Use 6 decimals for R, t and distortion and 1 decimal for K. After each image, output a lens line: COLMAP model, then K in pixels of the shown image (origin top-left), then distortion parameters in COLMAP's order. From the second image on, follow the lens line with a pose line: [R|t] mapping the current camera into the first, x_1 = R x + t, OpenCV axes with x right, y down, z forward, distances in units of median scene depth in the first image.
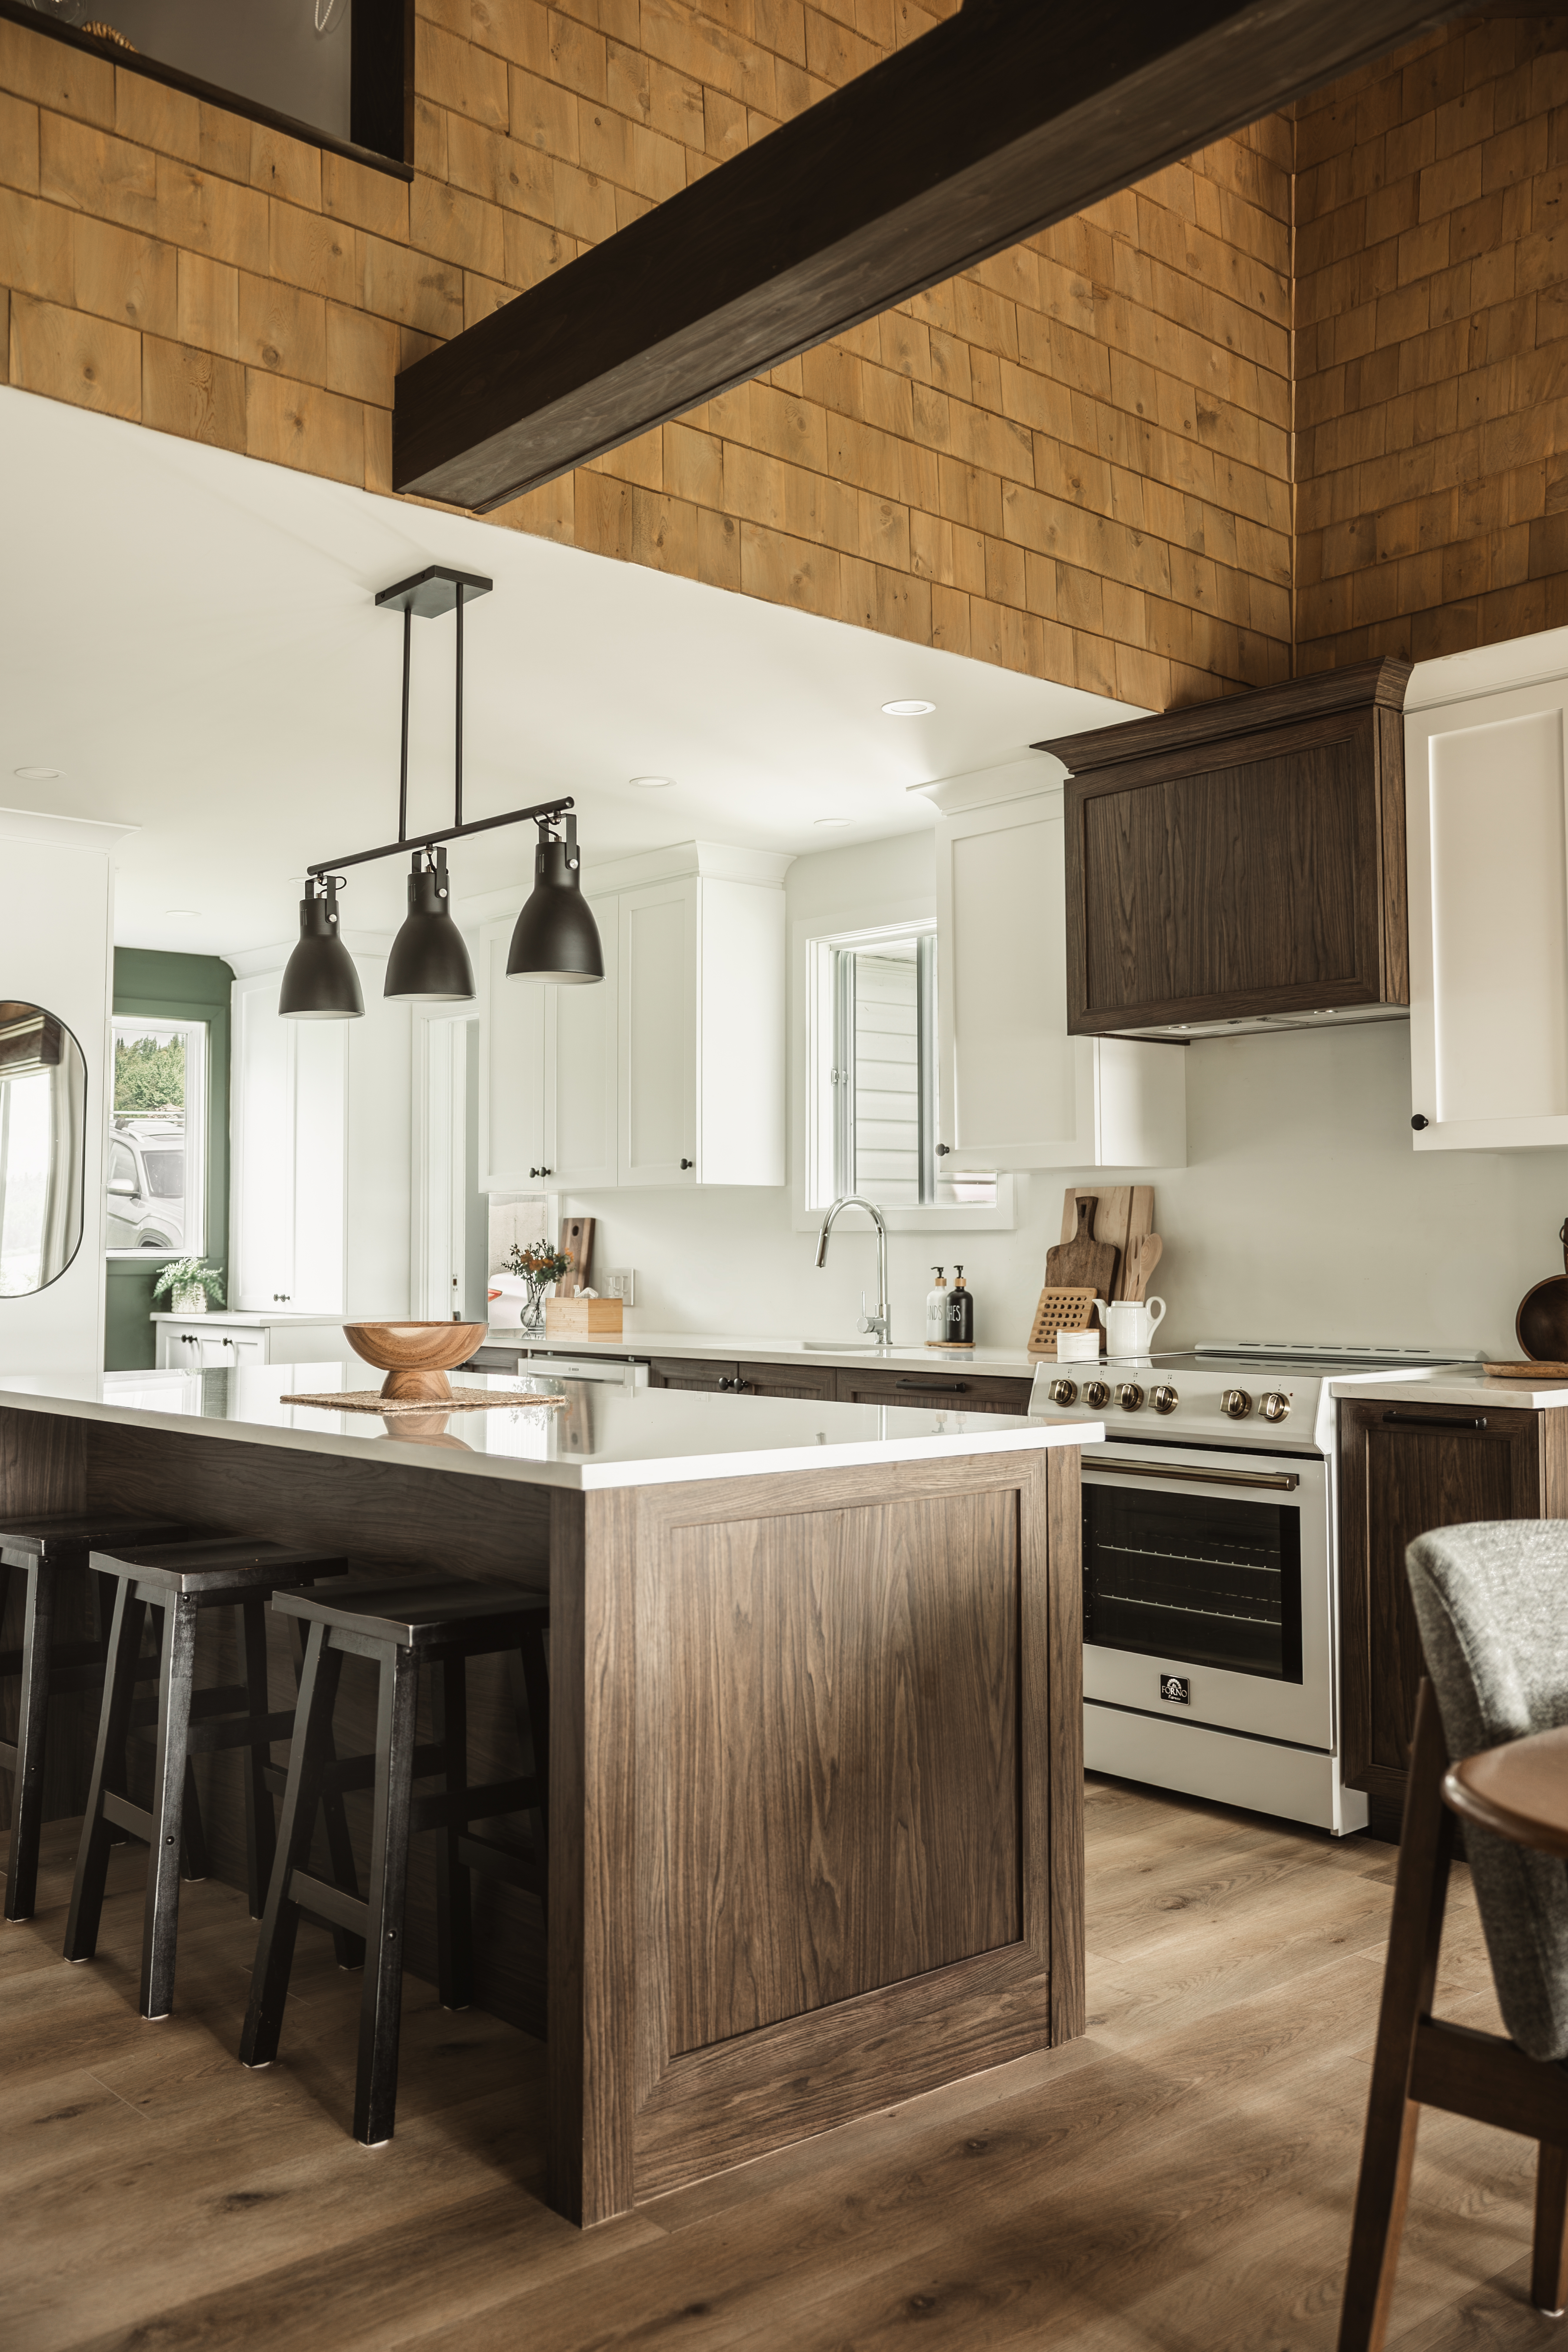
lens RADIAL K [[1981.2, 0, 781.2], [0, 1981.2, 1170.7], [0, 0, 1]] dist [-0.016353, 0.018429]
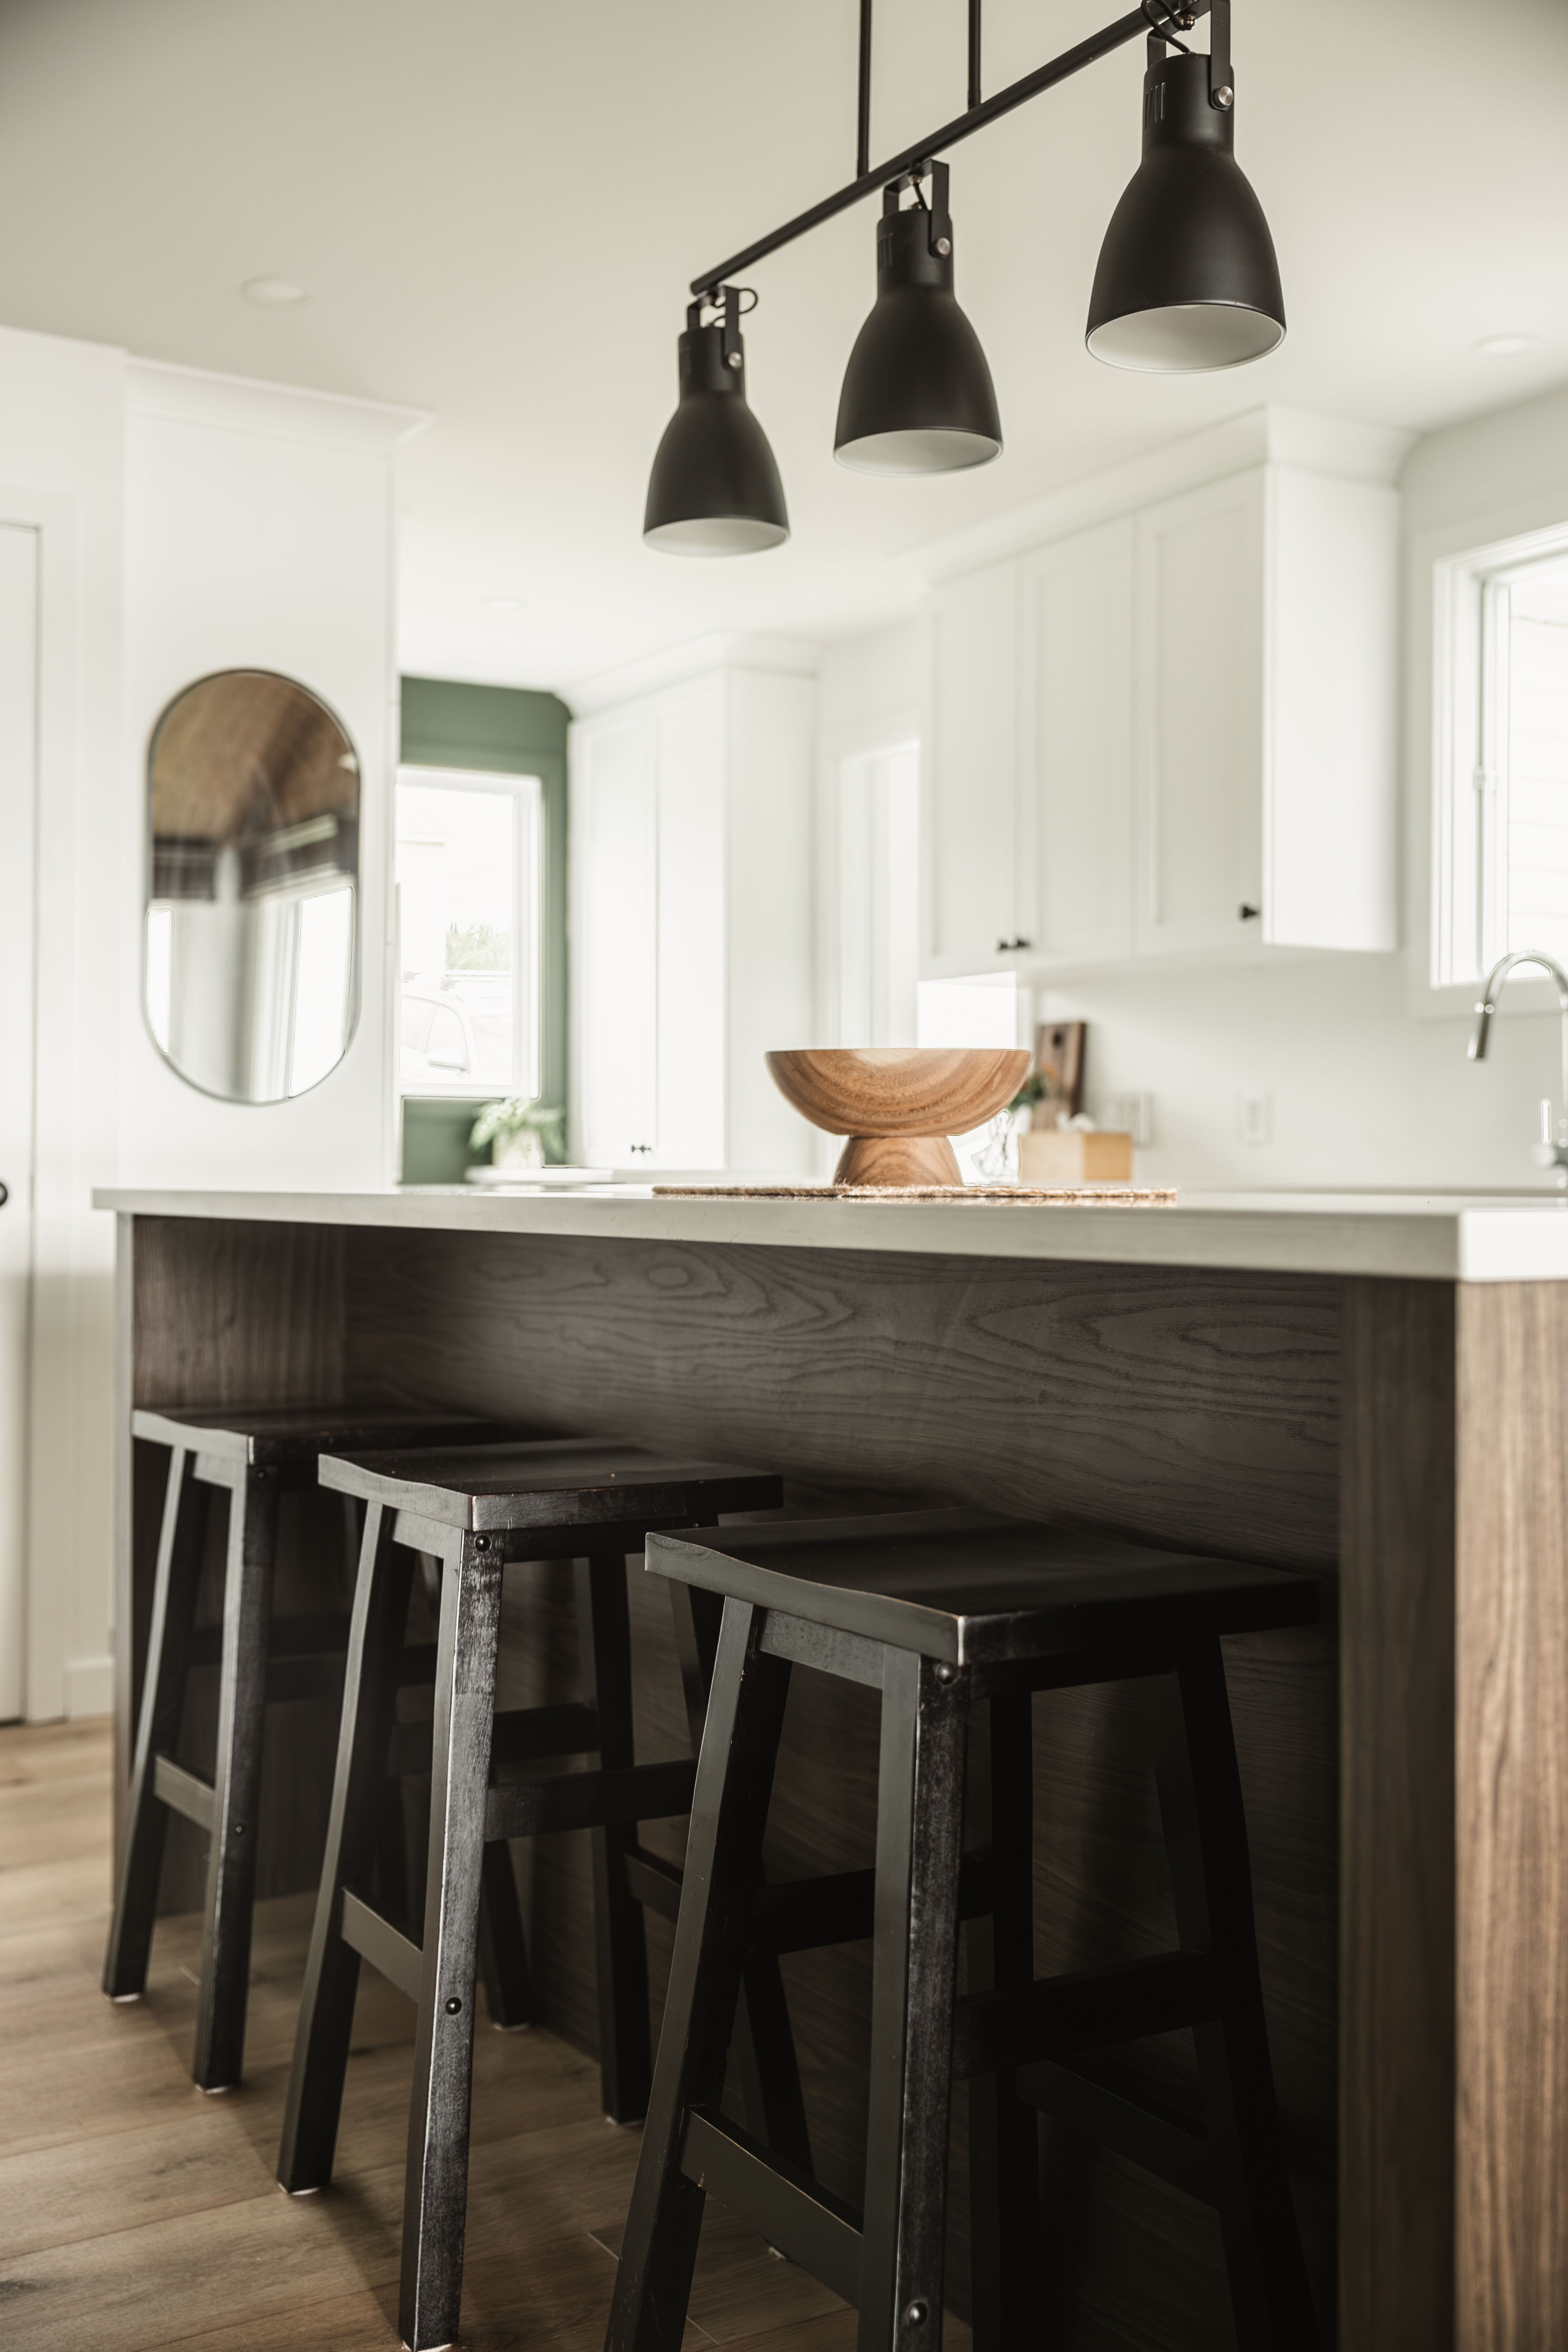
lens RADIAL K [[2317.3, 0, 781.7], [0, 2317.3, 1176.0], [0, 0, 1]] dist [-0.003509, 0.000000]
pose [[0.983257, 0.004686, -0.182165, -0.103043], [0.003268, 0.999055, 0.043340, 0.085742], [0.182196, -0.043210, 0.982312, 0.384213]]
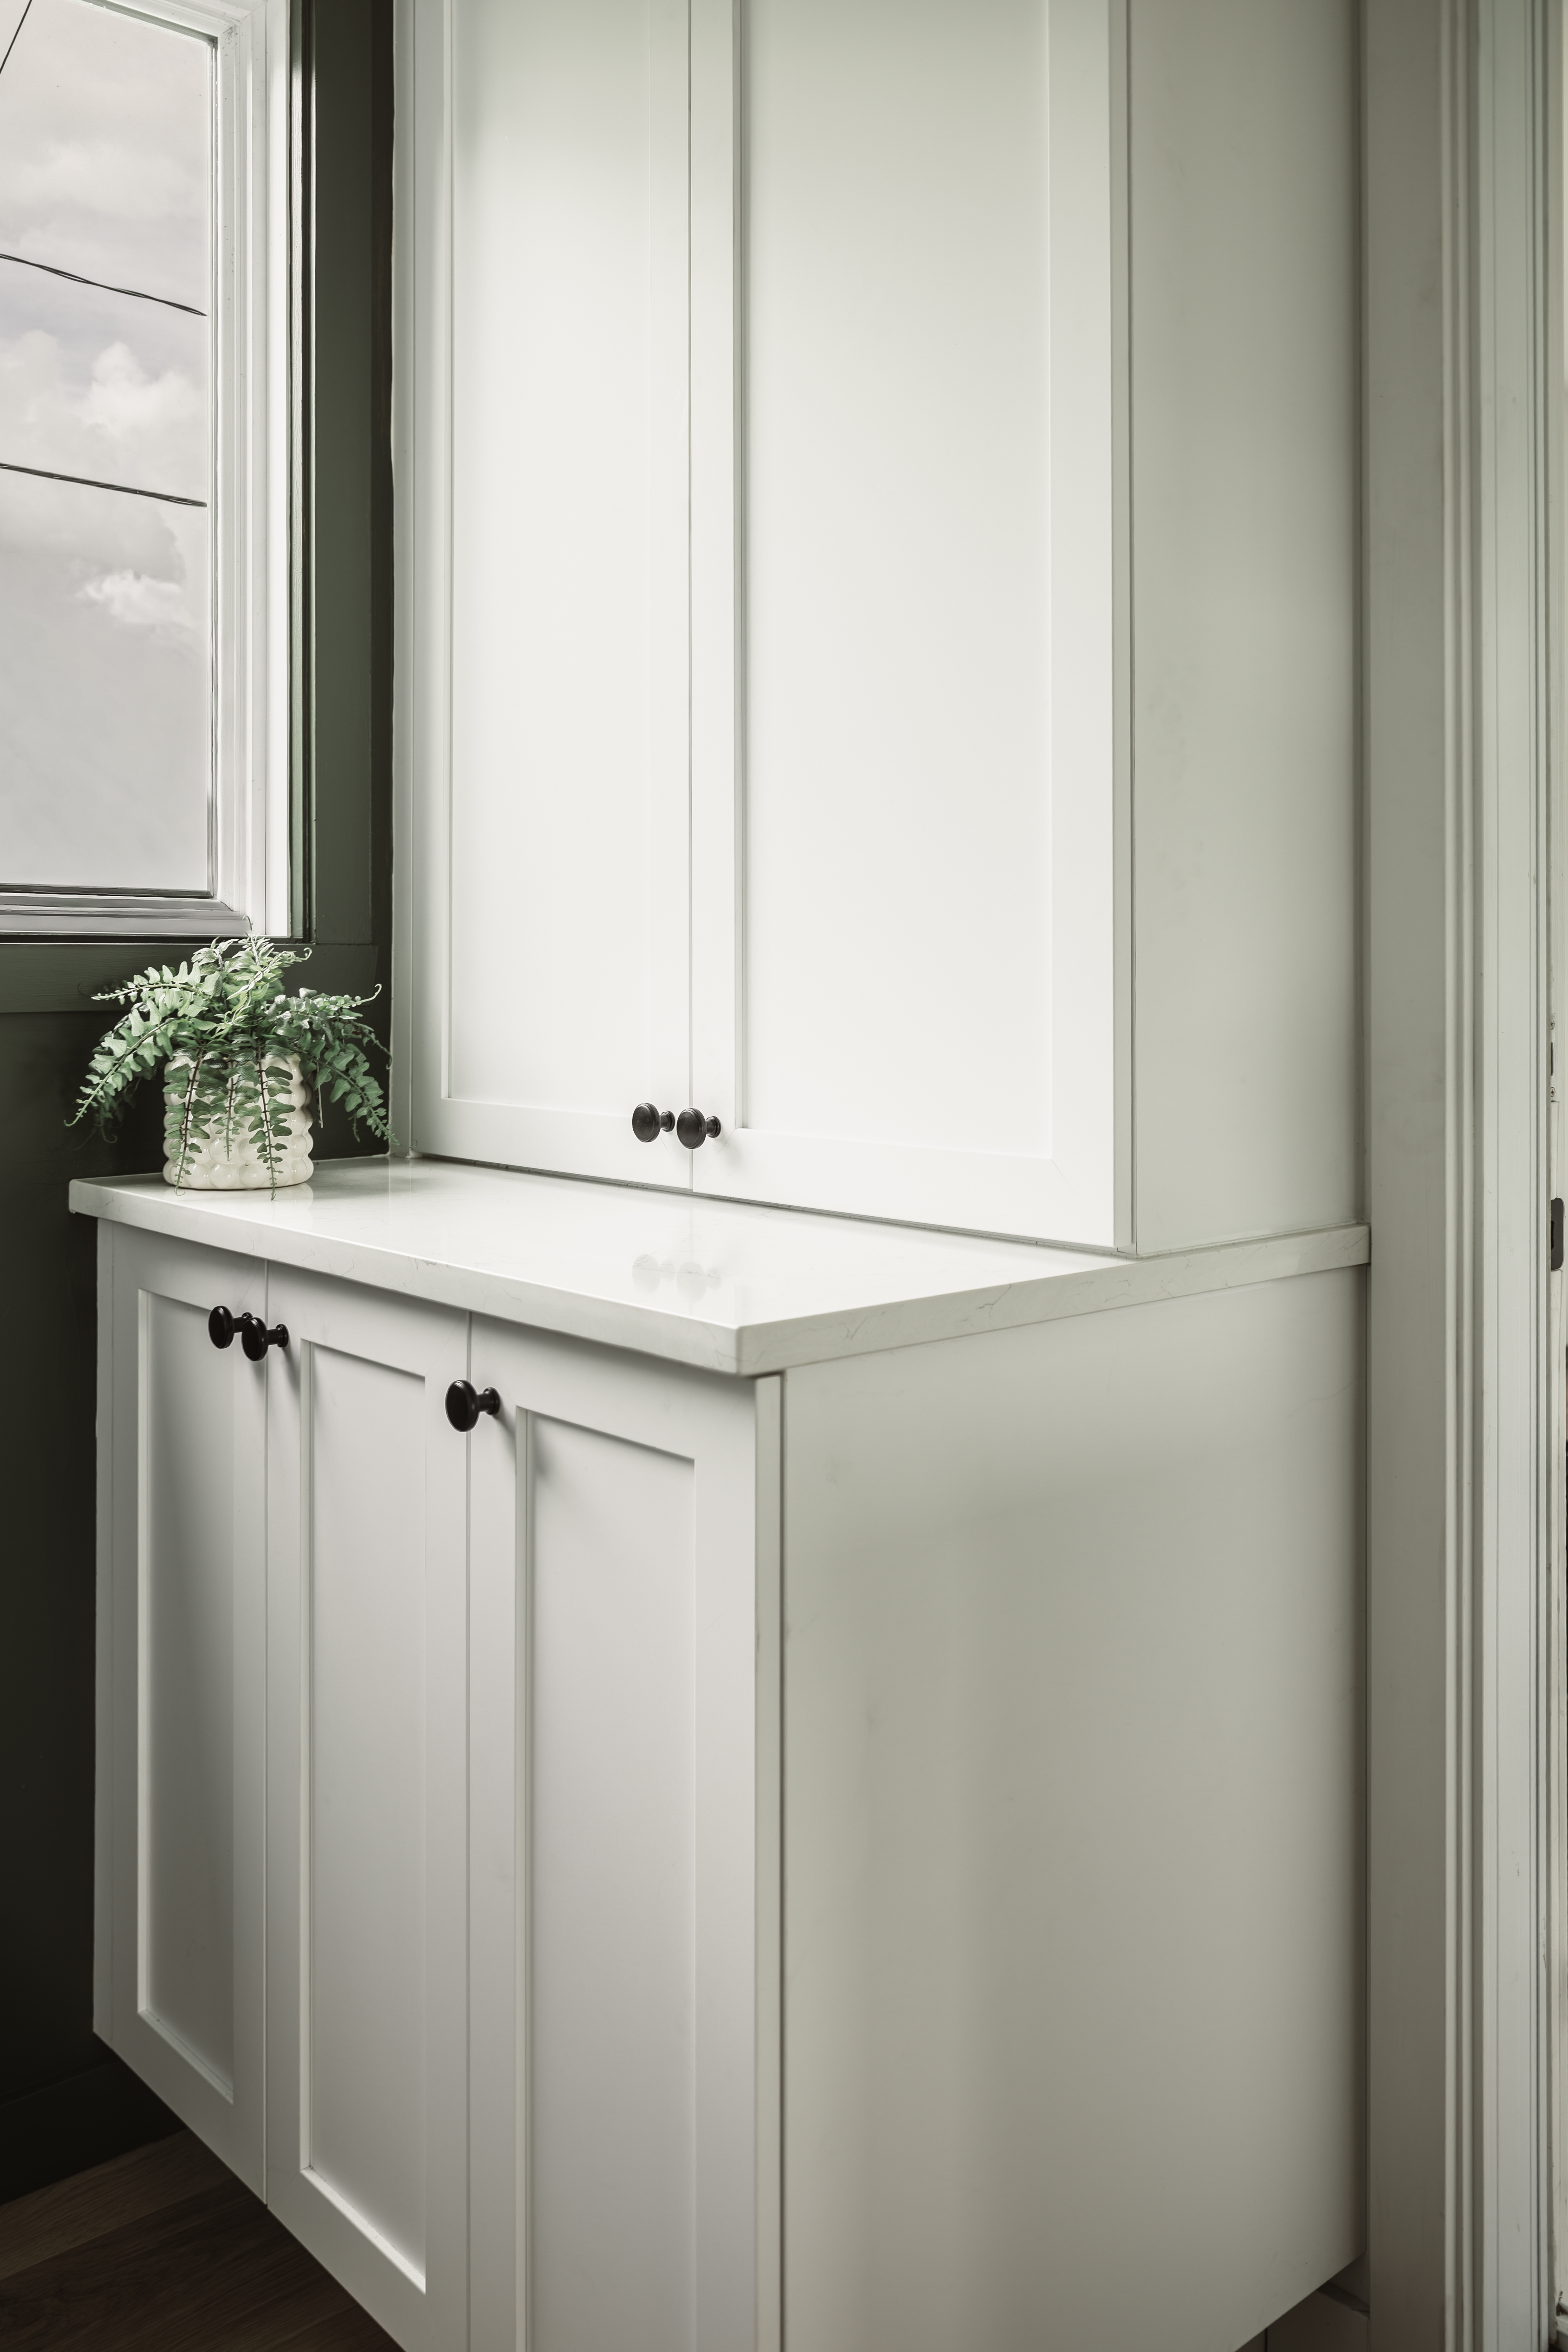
lens RADIAL K [[1886.4, 0, 783.6], [0, 1886.4, 1168.9], [0, 0, 1]] dist [-0.030574, 0.000797]
pose [[0.999938, 0.010506, -0.003571, -0.547340], [-0.009958, 0.991595, 0.128994, 0.097211], [0.004896, -0.128950, 0.991639, 1.820456]]
